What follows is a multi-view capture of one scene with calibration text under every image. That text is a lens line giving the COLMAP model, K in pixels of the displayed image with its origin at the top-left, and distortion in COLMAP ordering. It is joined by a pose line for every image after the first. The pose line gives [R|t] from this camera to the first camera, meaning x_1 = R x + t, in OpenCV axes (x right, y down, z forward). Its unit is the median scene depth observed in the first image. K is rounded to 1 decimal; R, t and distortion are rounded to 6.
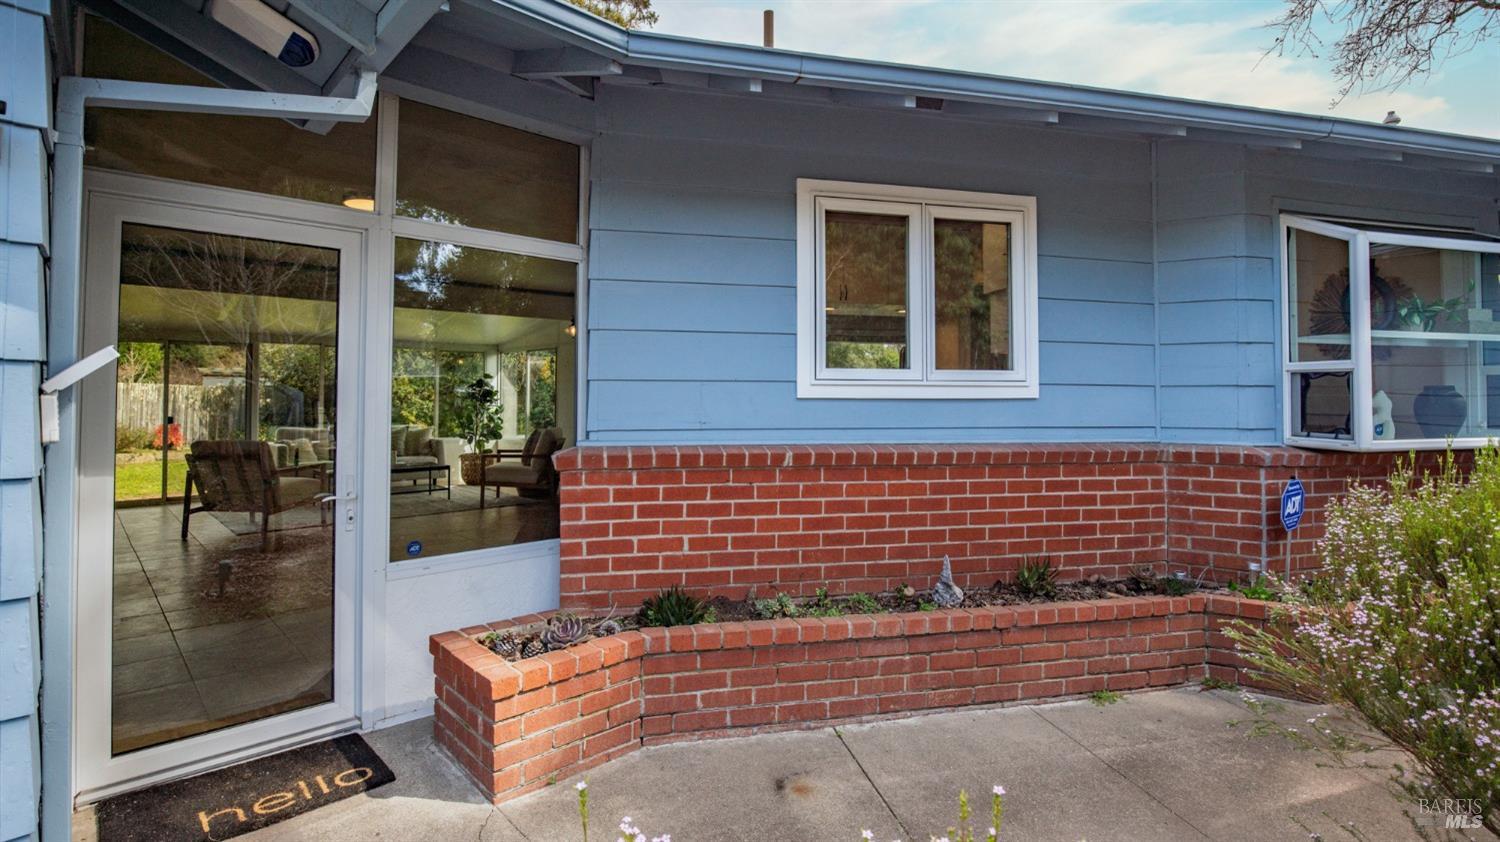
lens RADIAL K [[733.2, 0, 751.1], [0, 733.2, 363.7], [0, 0, 1]] dist [-0.021688, 0.000064]
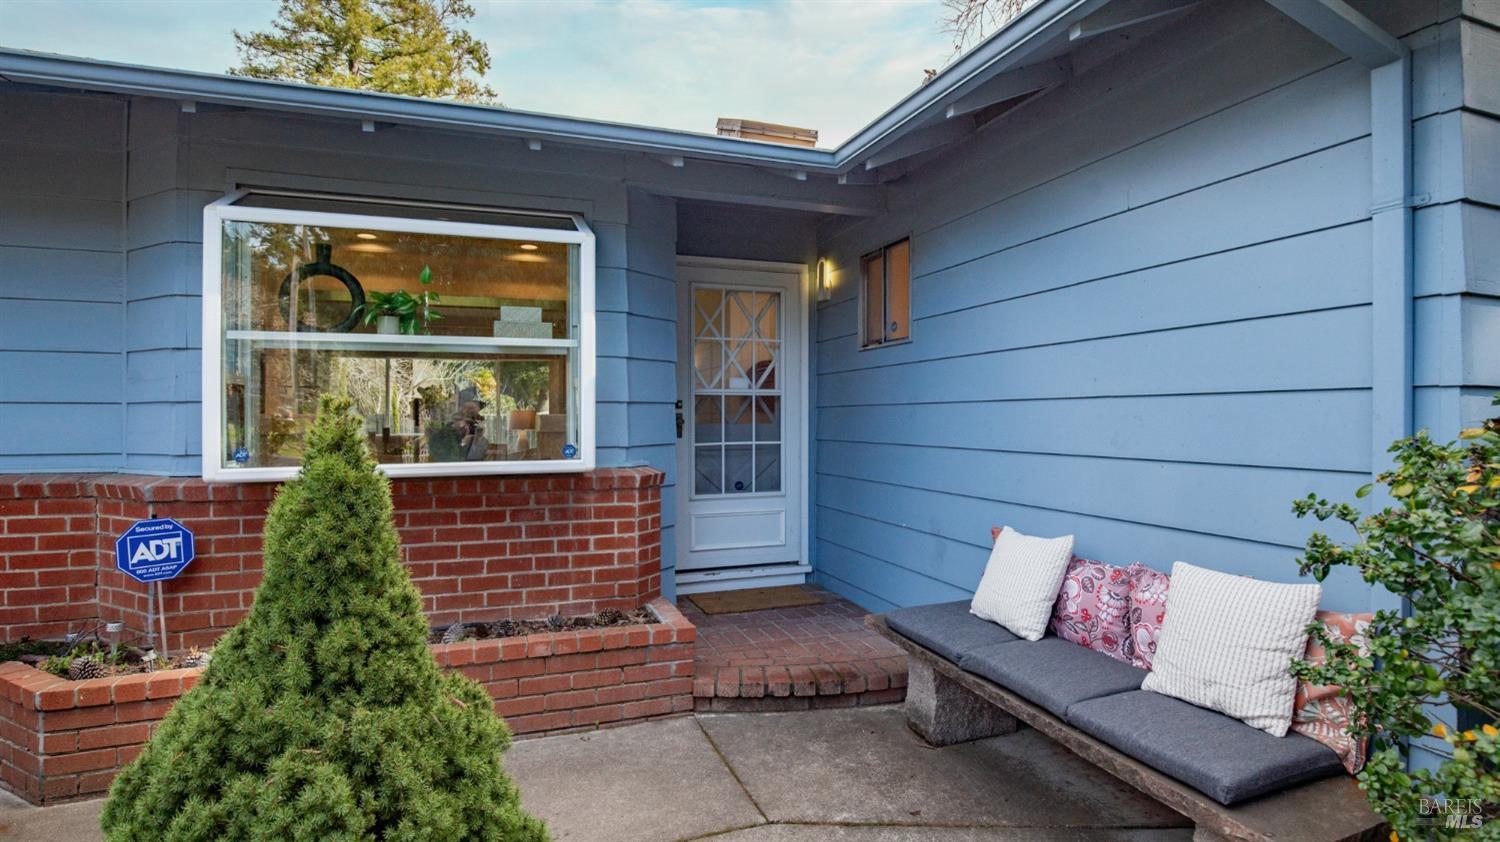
lens RADIAL K [[744.4, 0, 750.0], [0, 744.4, 421.0], [0, 0, 1]] dist [-0.030828, -0.000055]
pose [[0.992977, -0.009872, 0.117899, 1.202118], [0.004000, 0.998744, 0.049938, 0.012888], [-0.118244, -0.049116, 0.991769, 0.114296]]
